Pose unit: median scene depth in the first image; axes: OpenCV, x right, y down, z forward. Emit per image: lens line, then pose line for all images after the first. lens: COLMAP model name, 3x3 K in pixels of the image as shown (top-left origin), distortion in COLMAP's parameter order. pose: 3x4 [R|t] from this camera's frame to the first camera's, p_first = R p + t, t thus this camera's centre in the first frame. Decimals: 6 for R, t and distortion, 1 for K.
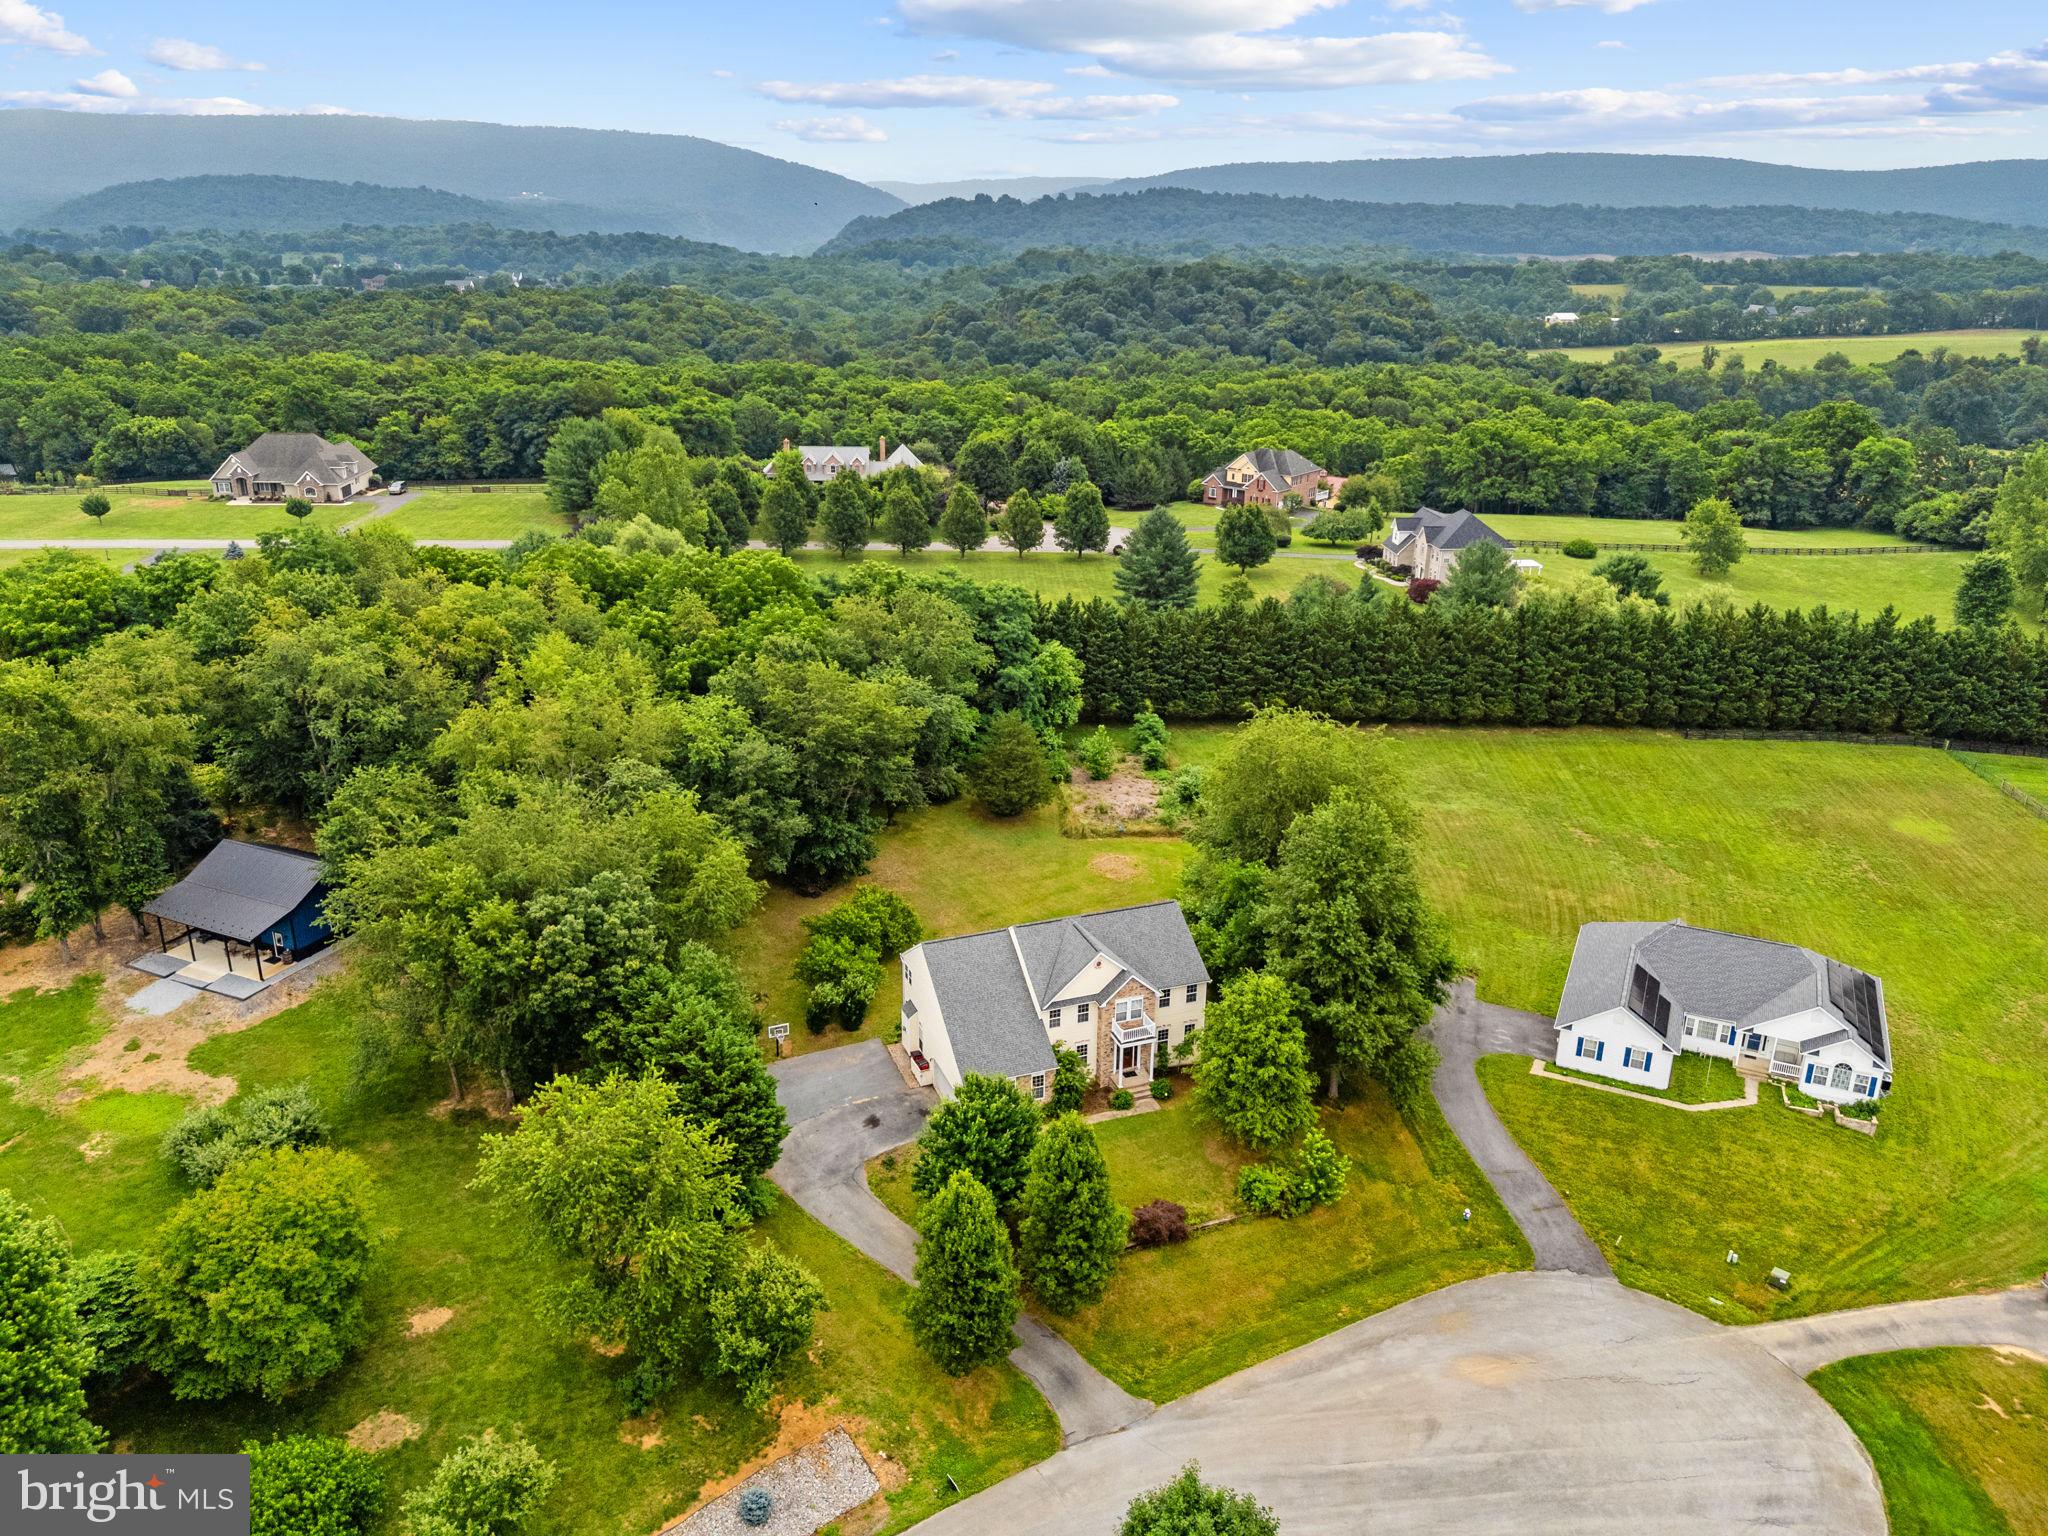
lens RADIAL K [[1498.3, 0, 1023.4], [0, 1498.3, 762.1], [0, 0, 1]] dist [0.069172, -0.065575]
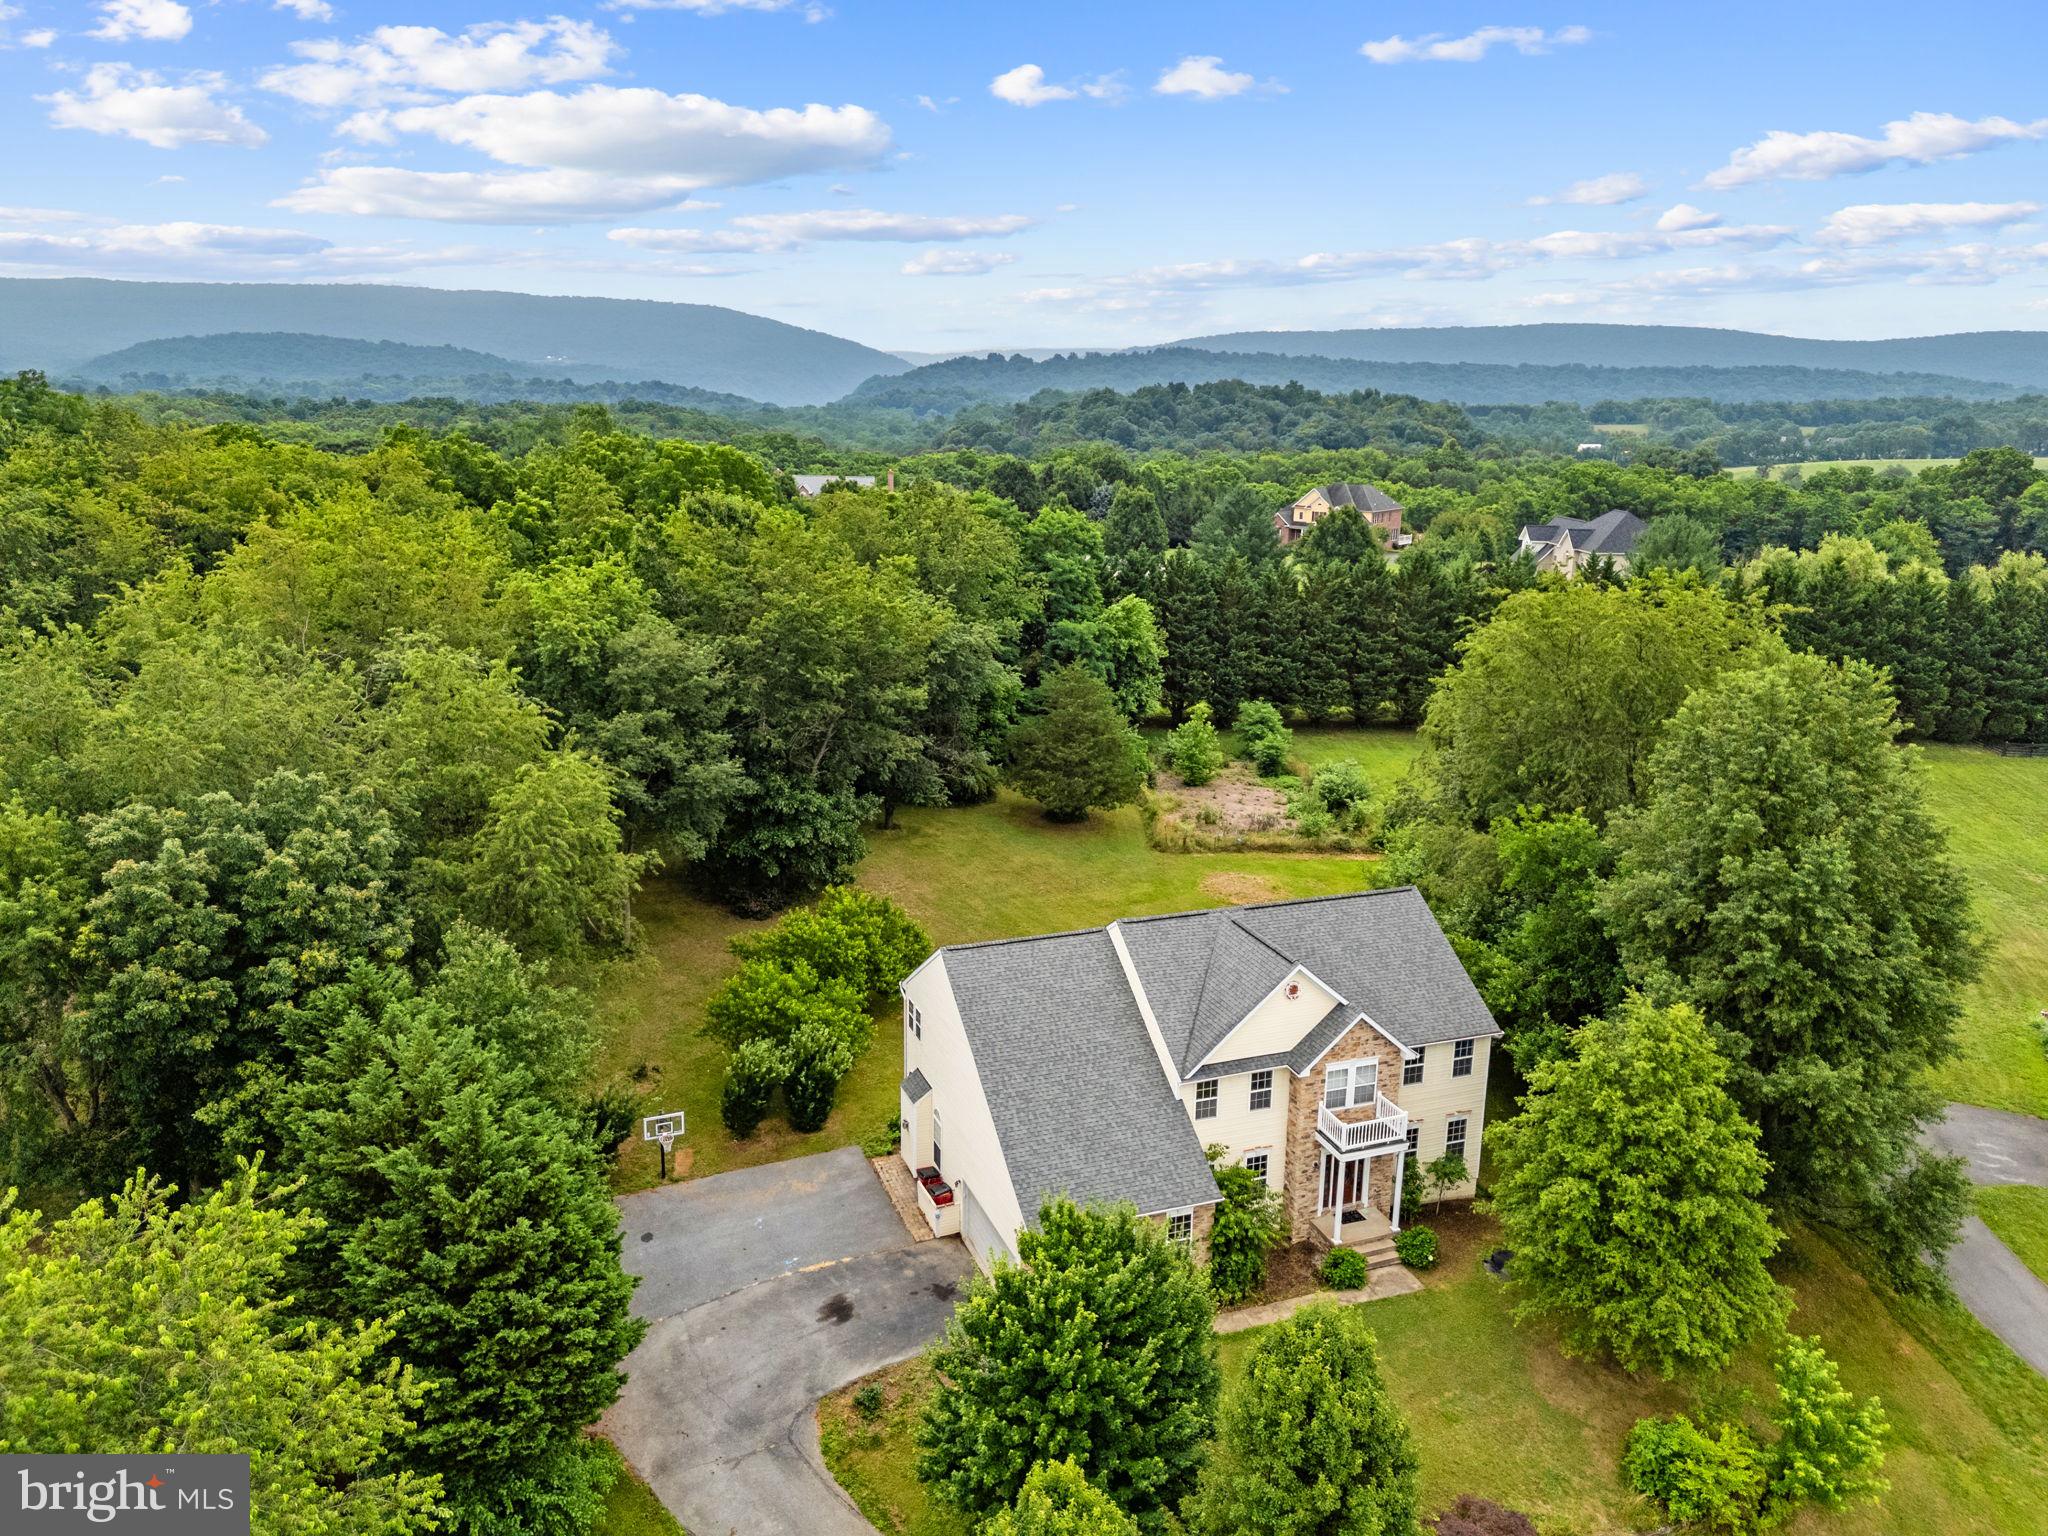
lens RADIAL K [[1498.3, 0, 1019.6], [0, 1498.3, 760.1], [0, 0, 1]] dist [0.069172, -0.065575]
pose [[0.999962, 0.004746, -0.007282, -0.036984], [-0.005482, 0.994488, -0.104704, 0.107686], [0.006745, 0.104740, 0.994477, 0.472406]]
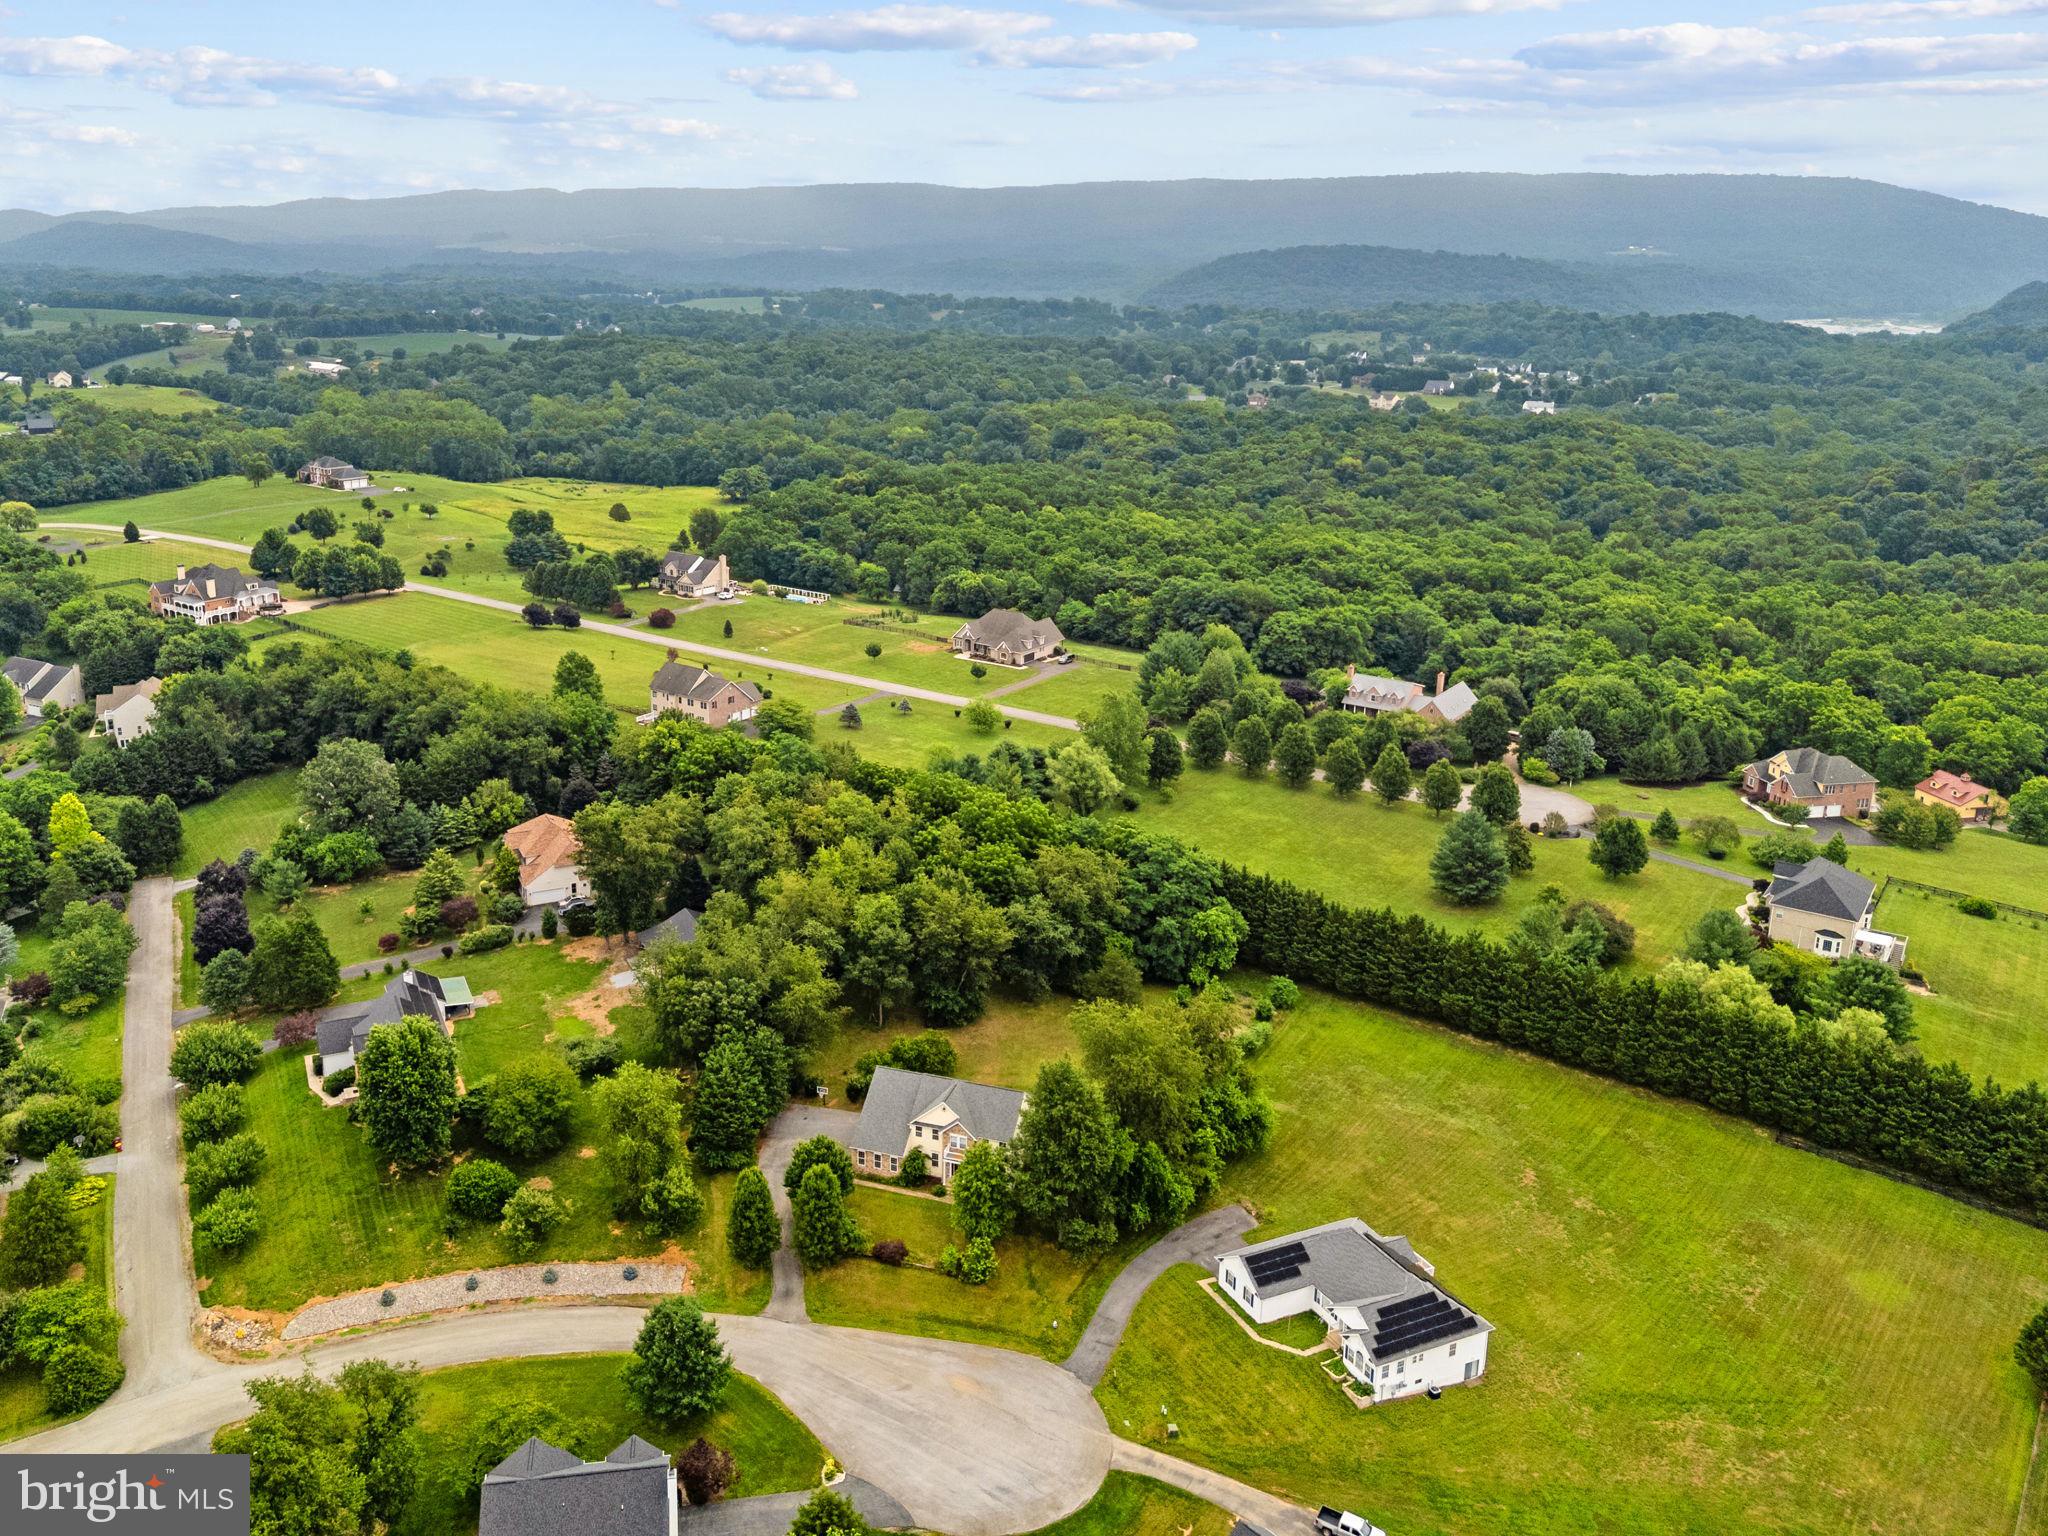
lens RADIAL K [[1659.3, 0, 923.6], [0, 1659.3, 664.2], [0, 0, 1]] dist [0.051577, -0.044198]
pose [[0.761016, 0.155968, -0.629705, 1.128039], [-0.221437, 0.974824, -0.026163, -0.301568], [0.609771, 0.159351, 0.776393, -0.576744]]
